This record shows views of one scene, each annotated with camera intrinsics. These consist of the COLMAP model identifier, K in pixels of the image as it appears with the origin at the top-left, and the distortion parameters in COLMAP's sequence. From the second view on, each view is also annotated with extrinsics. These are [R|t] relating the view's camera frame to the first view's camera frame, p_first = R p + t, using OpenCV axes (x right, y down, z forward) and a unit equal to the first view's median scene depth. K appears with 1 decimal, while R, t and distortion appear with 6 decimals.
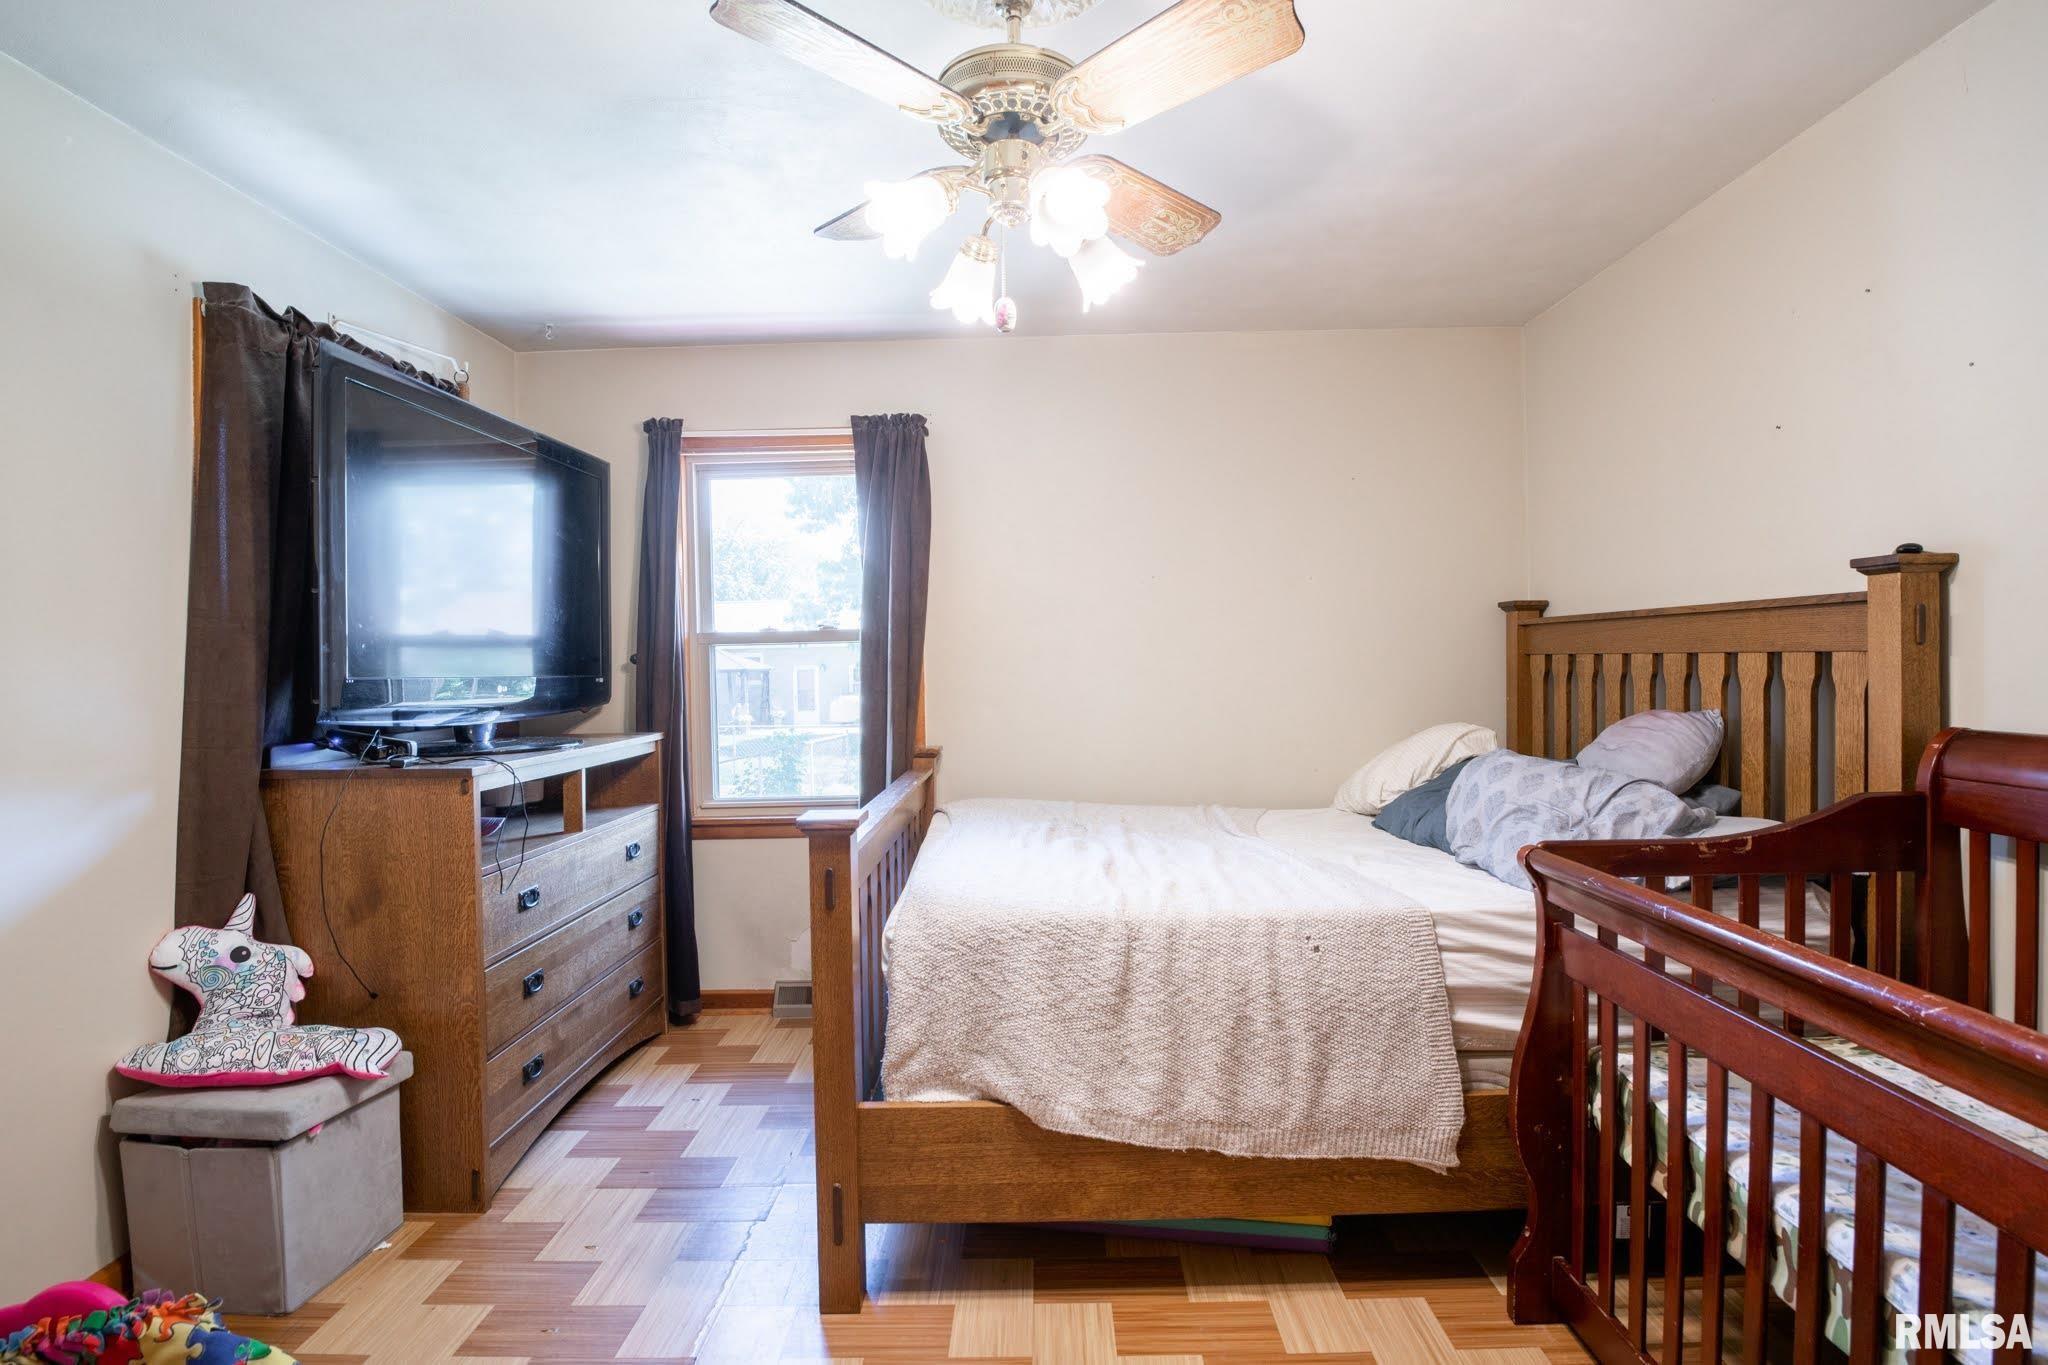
lens RADIAL K [[1011.5, 0, 1049.3], [0, 1011.5, 676.6], [0, 0, 1]] dist [-0.022754, -0.006870]
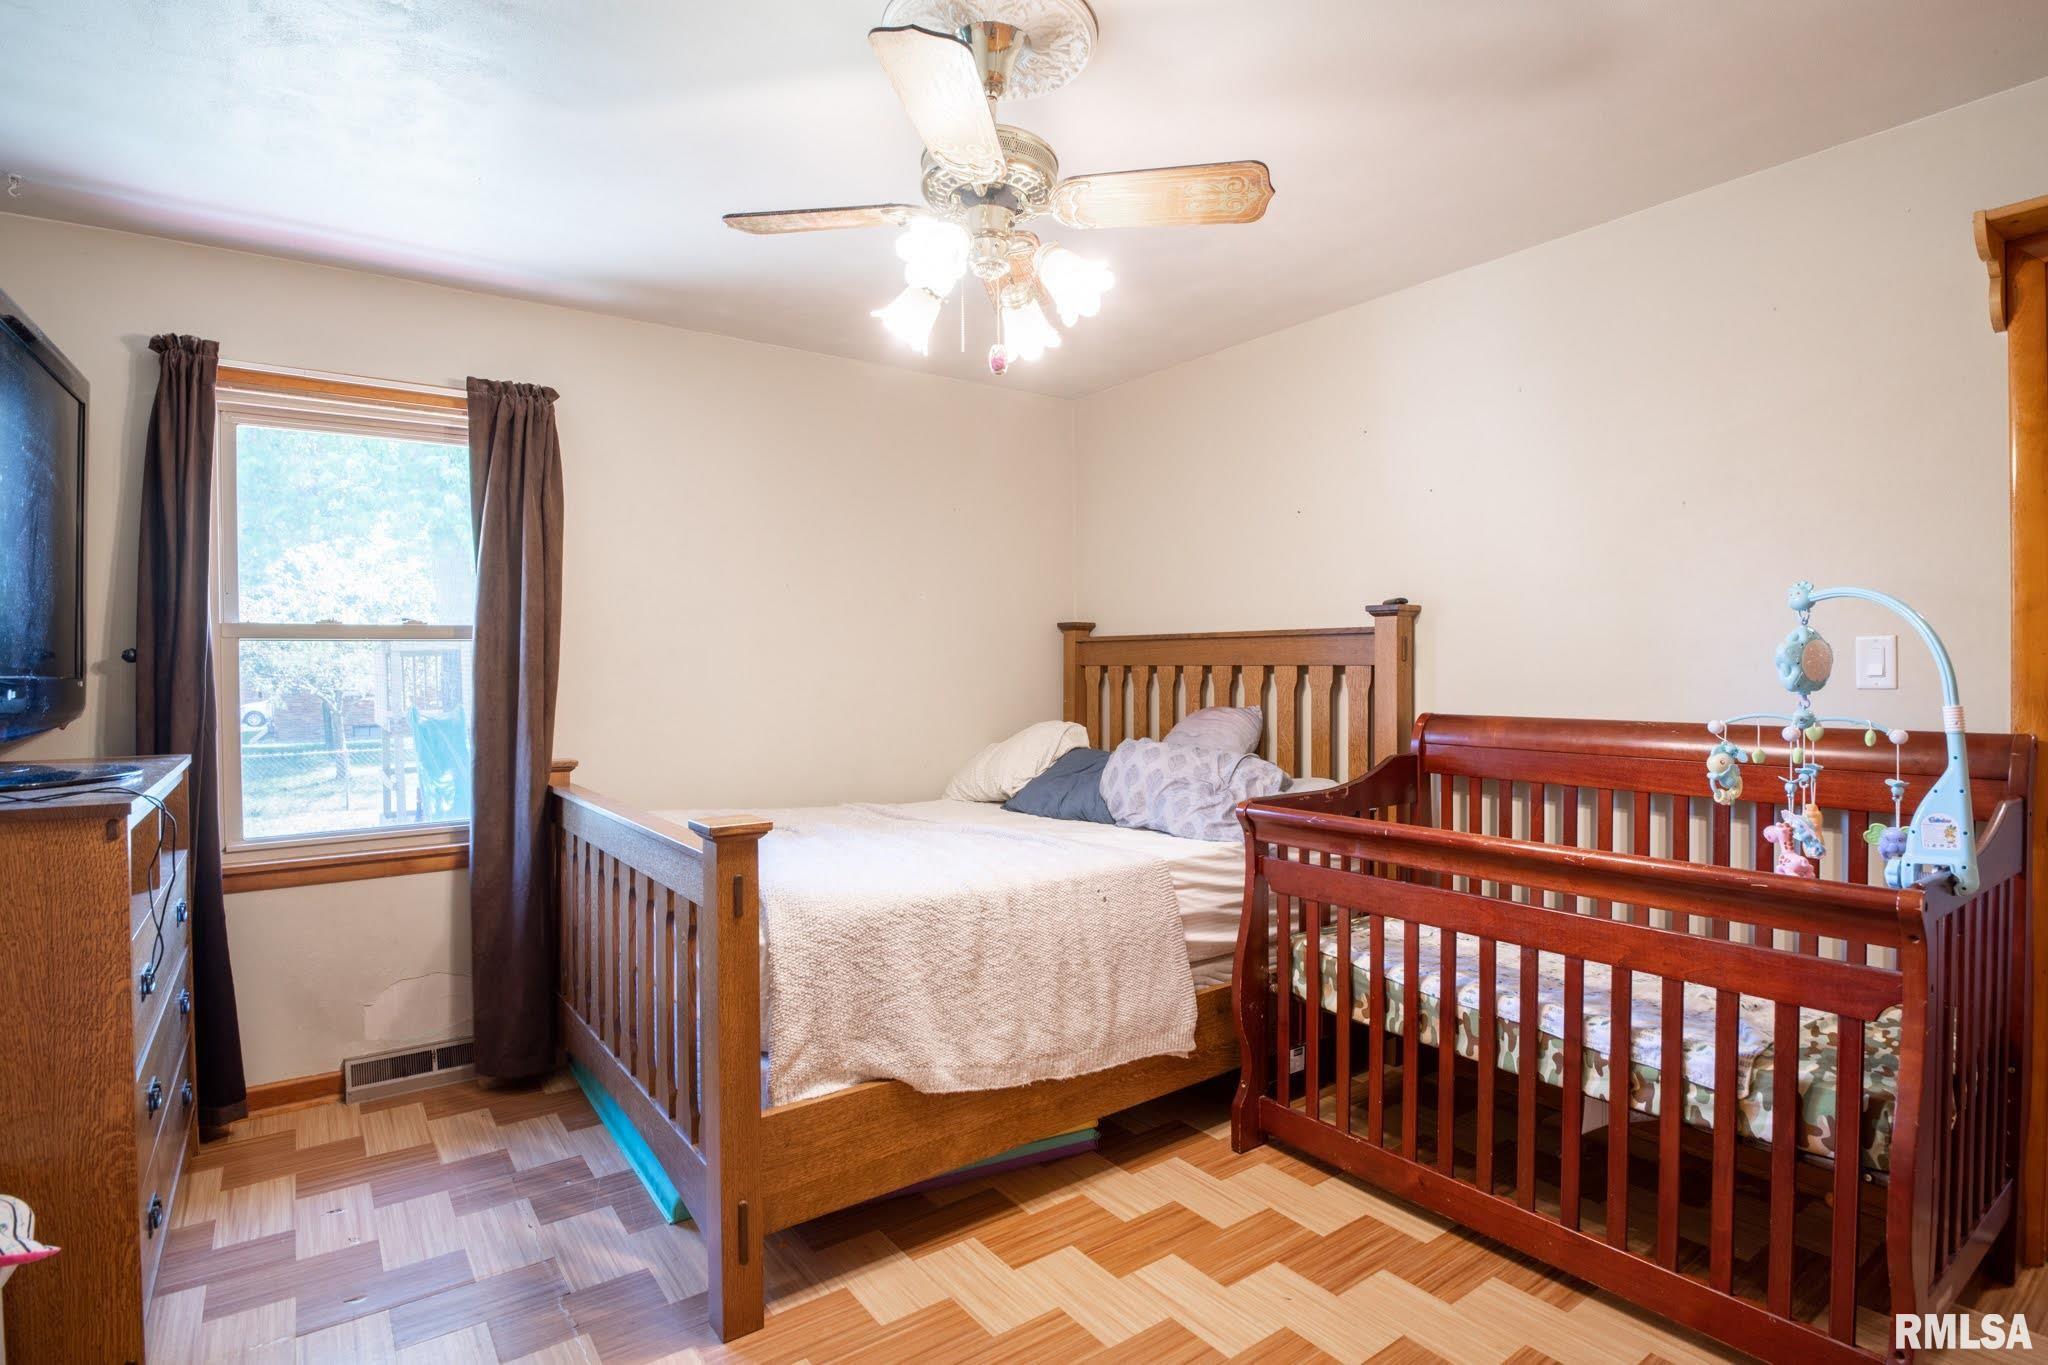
lens RADIAL K [[1011.5, 0, 1049.3], [0, 1011.5, 676.6], [0, 0, 1]] dist [-0.022754, -0.006870]
pose [[0.798677, 0.006839, 0.601720, -0.544085], [-0.000119, 0.999937, -0.011208, 0.010153], [-0.601759, 0.008879, 0.798628, 0.045268]]
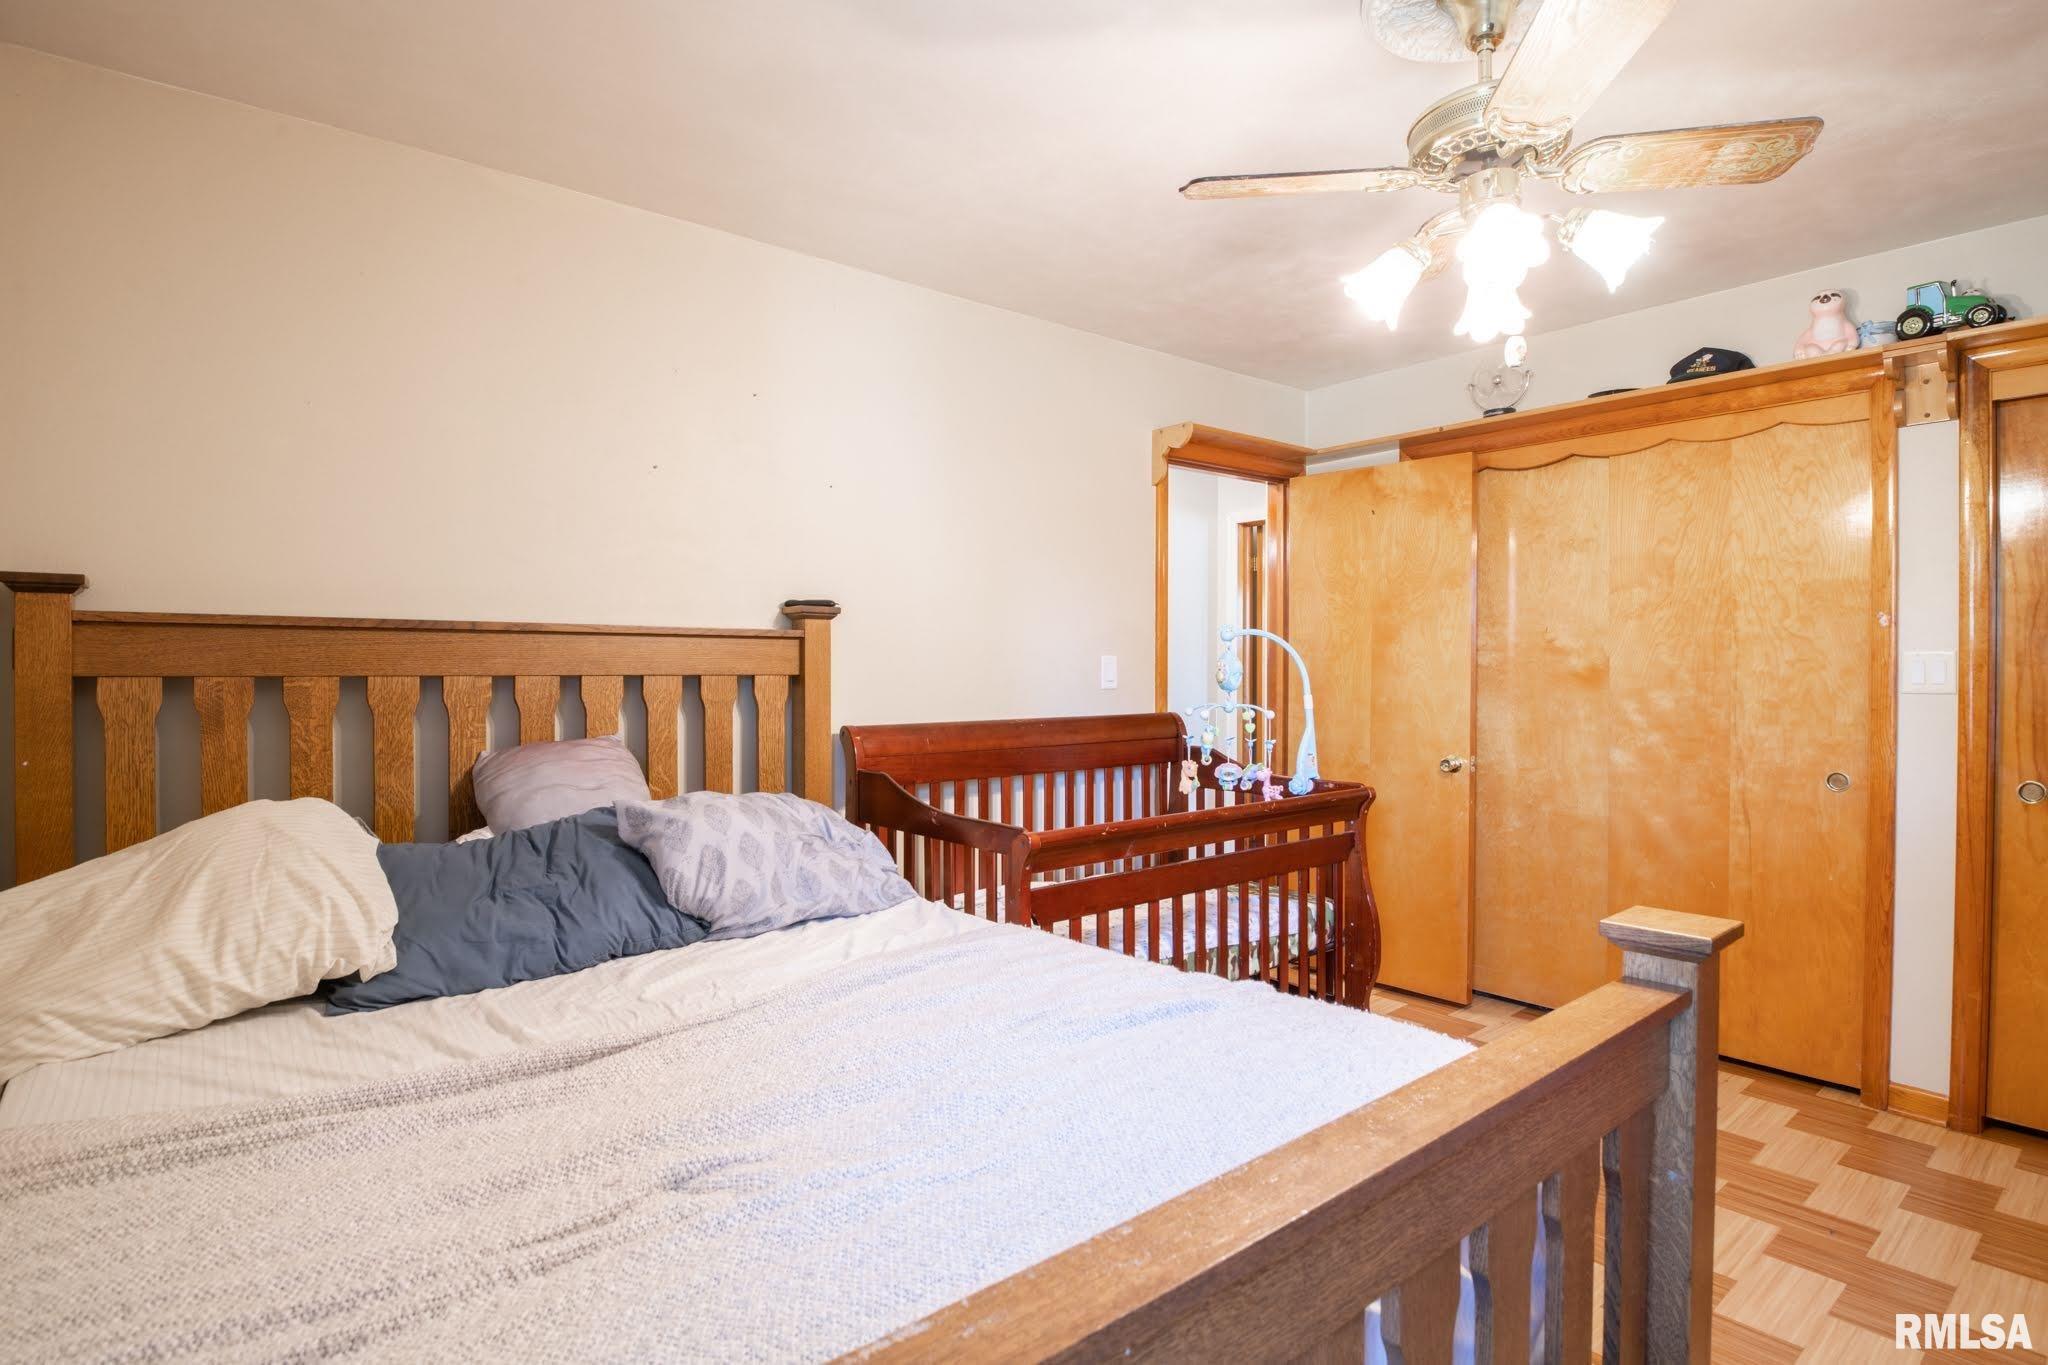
lens RADIAL K [[1011.5, 0, 1049.3], [0, 1011.5, 676.6], [0, 0, 1]] dist [-0.022754, -0.006870]
pose [[-0.642012, 0.010774, 0.766619, -0.454140], [0.016391, 0.999866, -0.000325, -0.021378], [-0.766519, 0.012357, -0.642102, 1.668219]]
